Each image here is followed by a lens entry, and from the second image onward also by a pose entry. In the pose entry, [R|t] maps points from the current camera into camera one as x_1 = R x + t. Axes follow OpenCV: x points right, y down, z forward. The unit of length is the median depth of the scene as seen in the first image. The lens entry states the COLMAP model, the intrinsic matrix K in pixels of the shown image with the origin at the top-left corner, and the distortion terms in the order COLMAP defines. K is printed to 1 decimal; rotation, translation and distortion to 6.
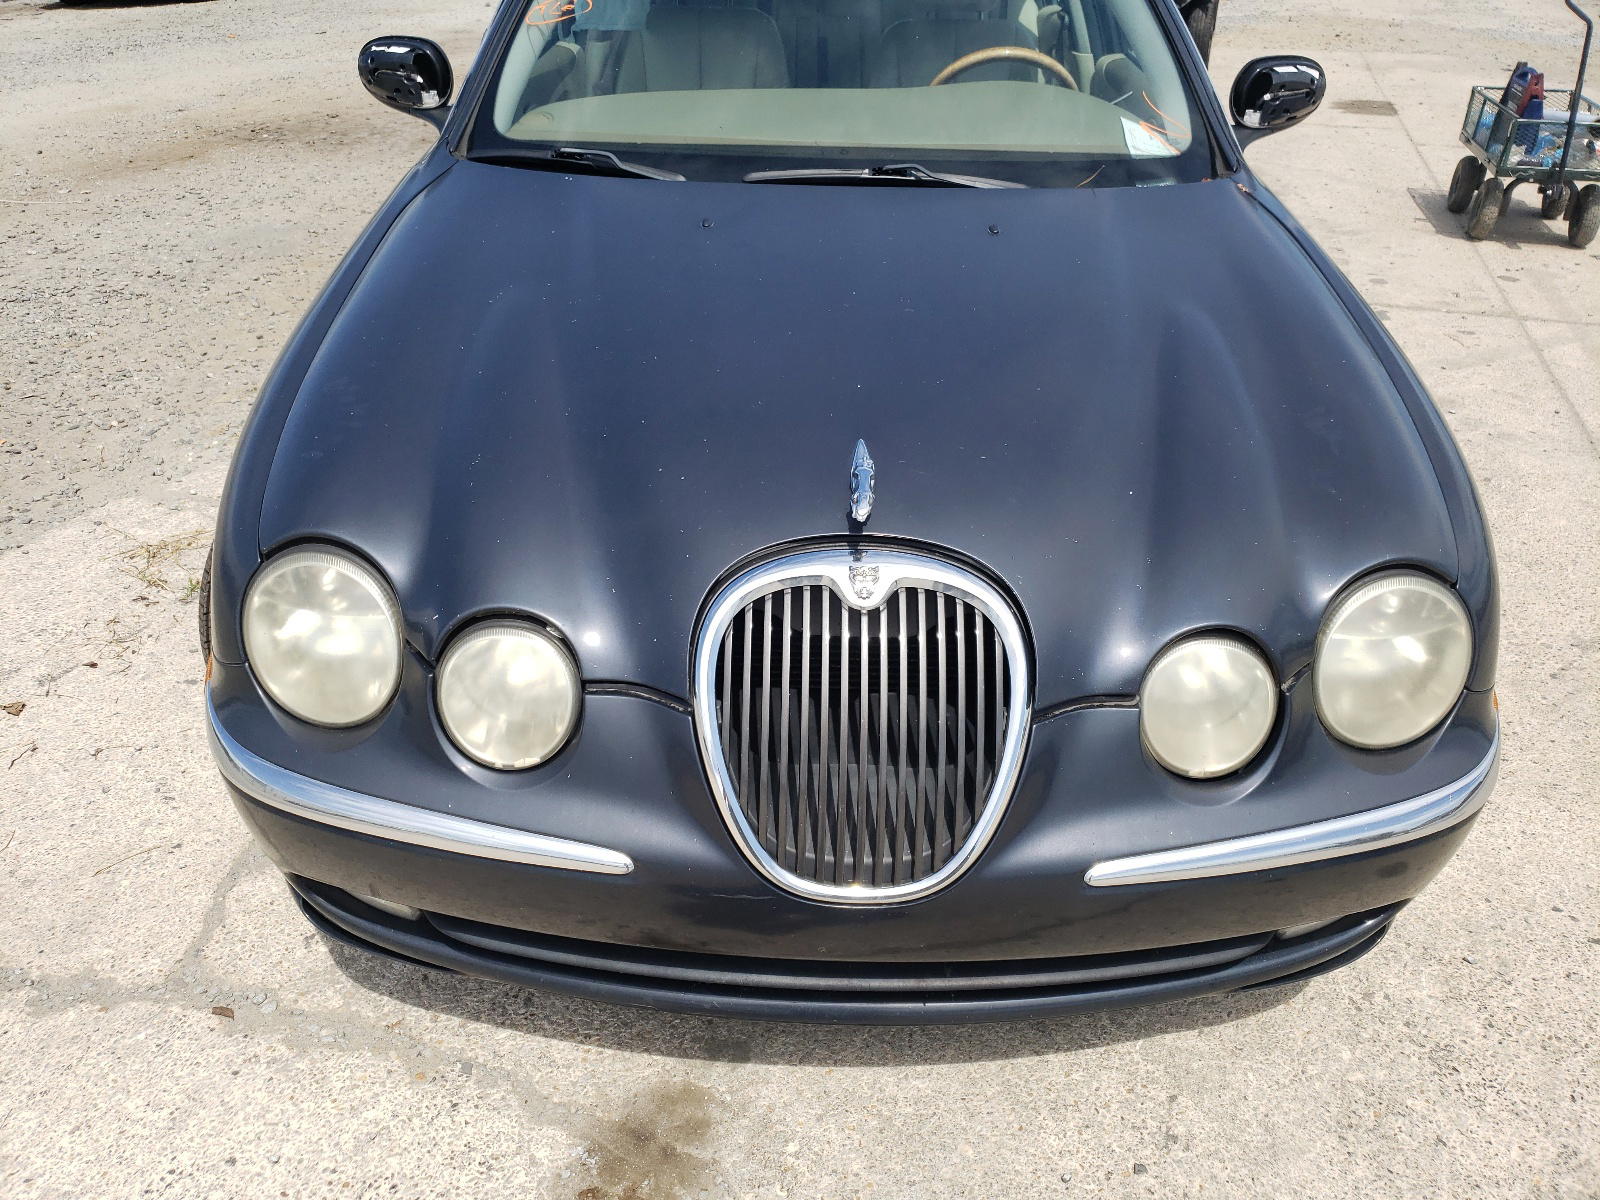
lens RADIAL K [[1205.5, 0, 800.0], [0, 1205.5, 600.0], [0, 0, 1]] dist [0.005478, 0.000672]
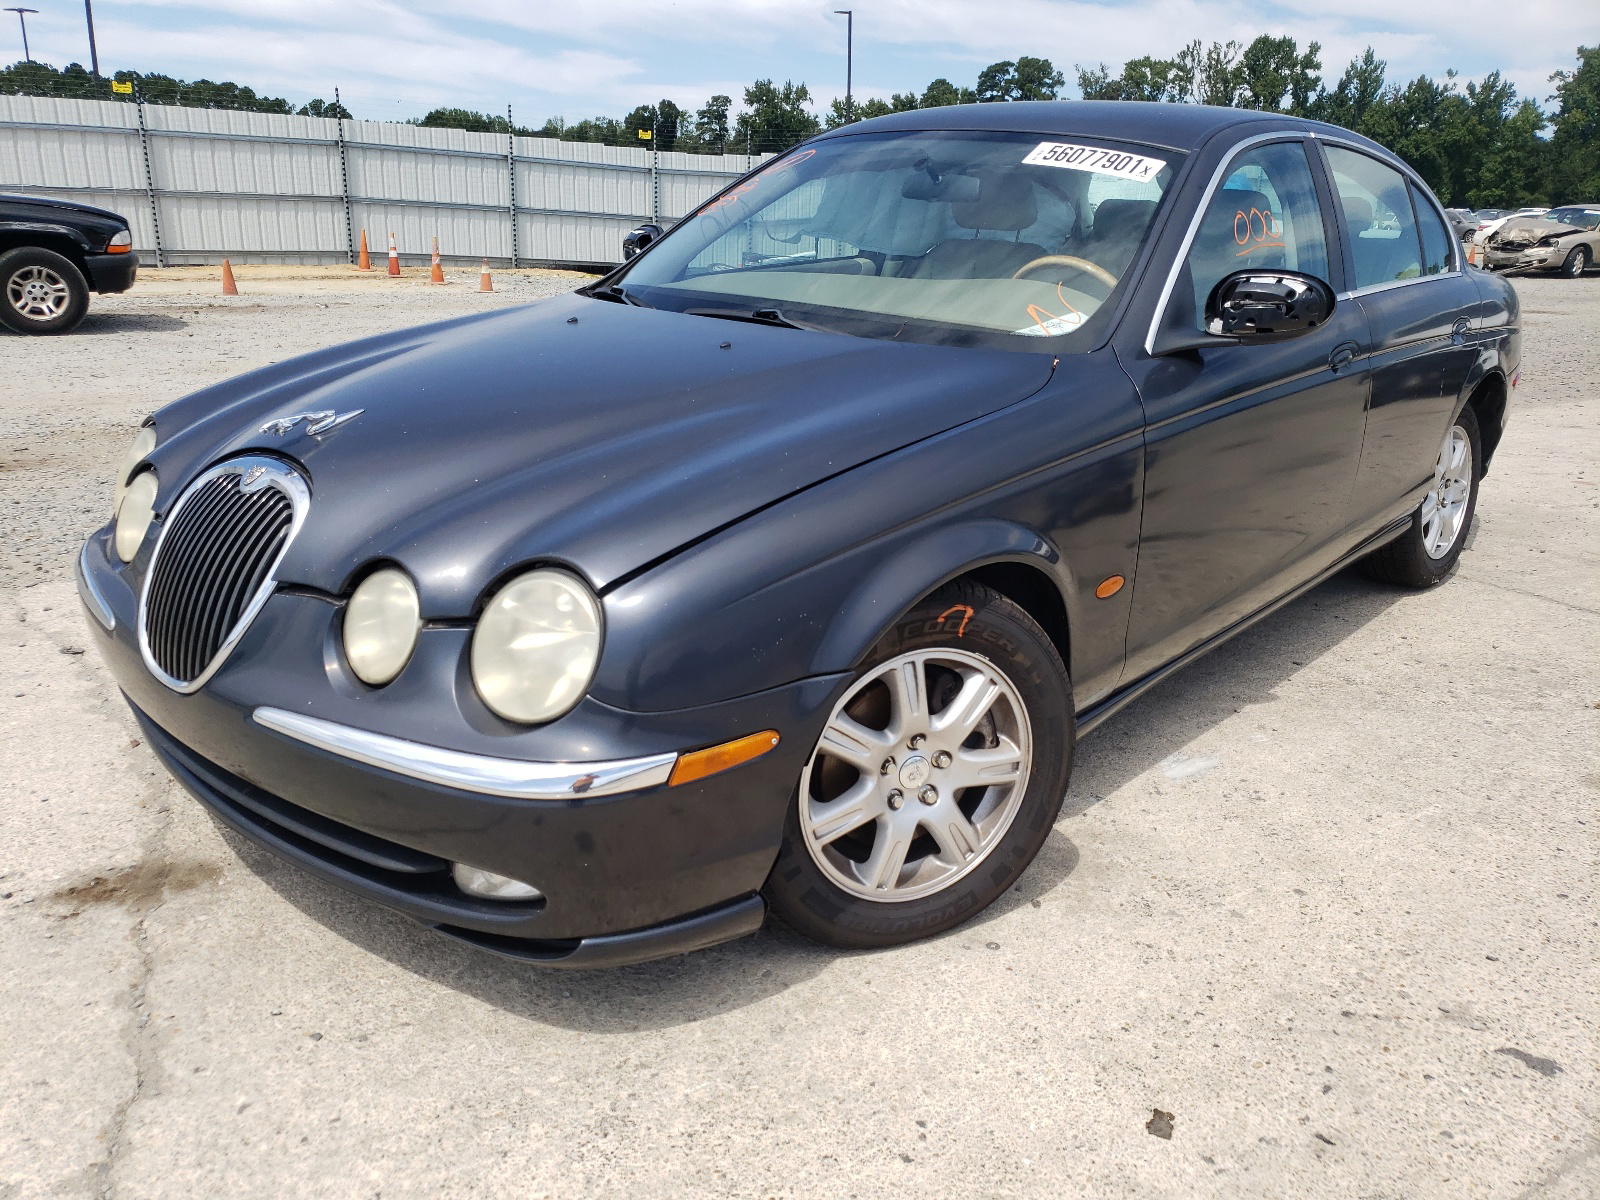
lens RADIAL K [[1205.5, 0, 800.0], [0, 1205.5, 600.0], [0, 0, 1]] dist [0.005478, 0.000672]
pose [[0.778180, 0.241993, -0.579548, 1.084097], [-0.357549, 0.929348, -0.092041, 0.018850], [0.516328, 0.278841, 0.809724, 0.163186]]
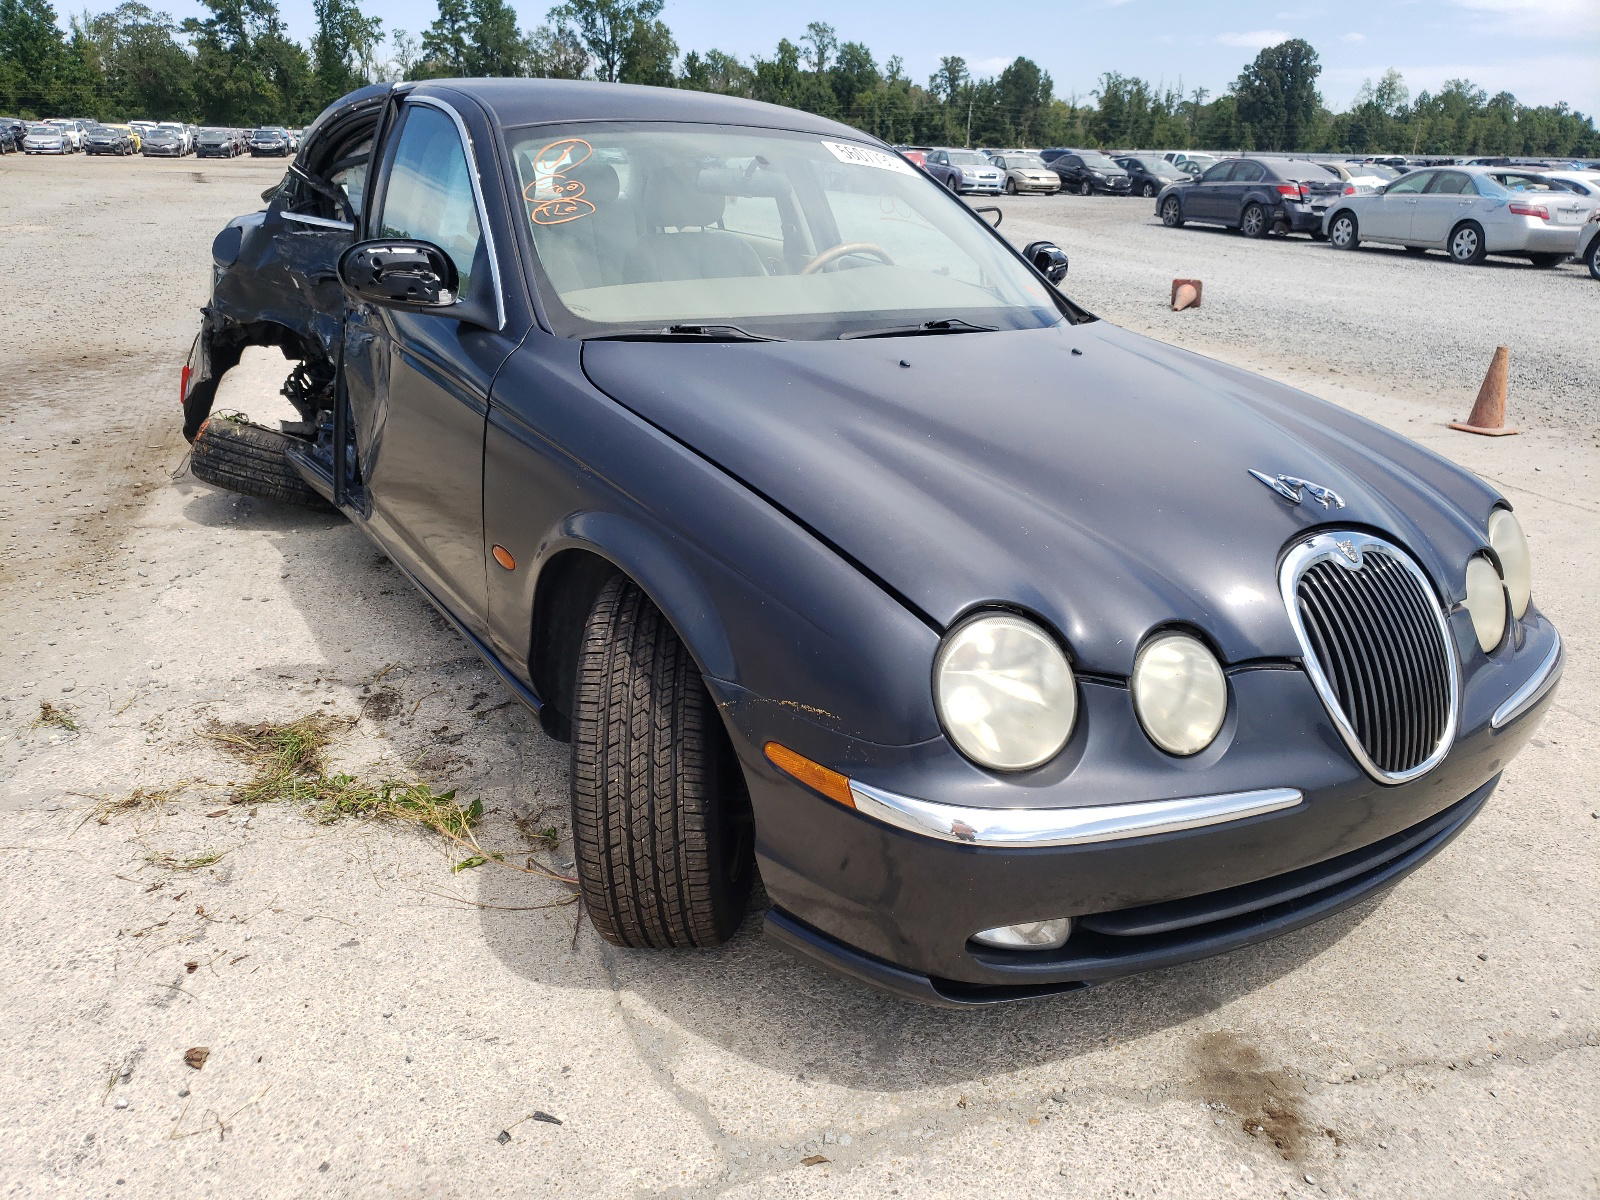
lens RADIAL K [[1205.5, 0, 800.0], [0, 1205.5, 600.0], [0, 0, 1]] dist [0.005478, 0.000672]
pose [[0.840206, -0.183374, 0.510321, -0.941394], [0.262807, 0.960880, -0.087420, -0.011383], [-0.474327, 0.207566, 0.855529, 0.083217]]
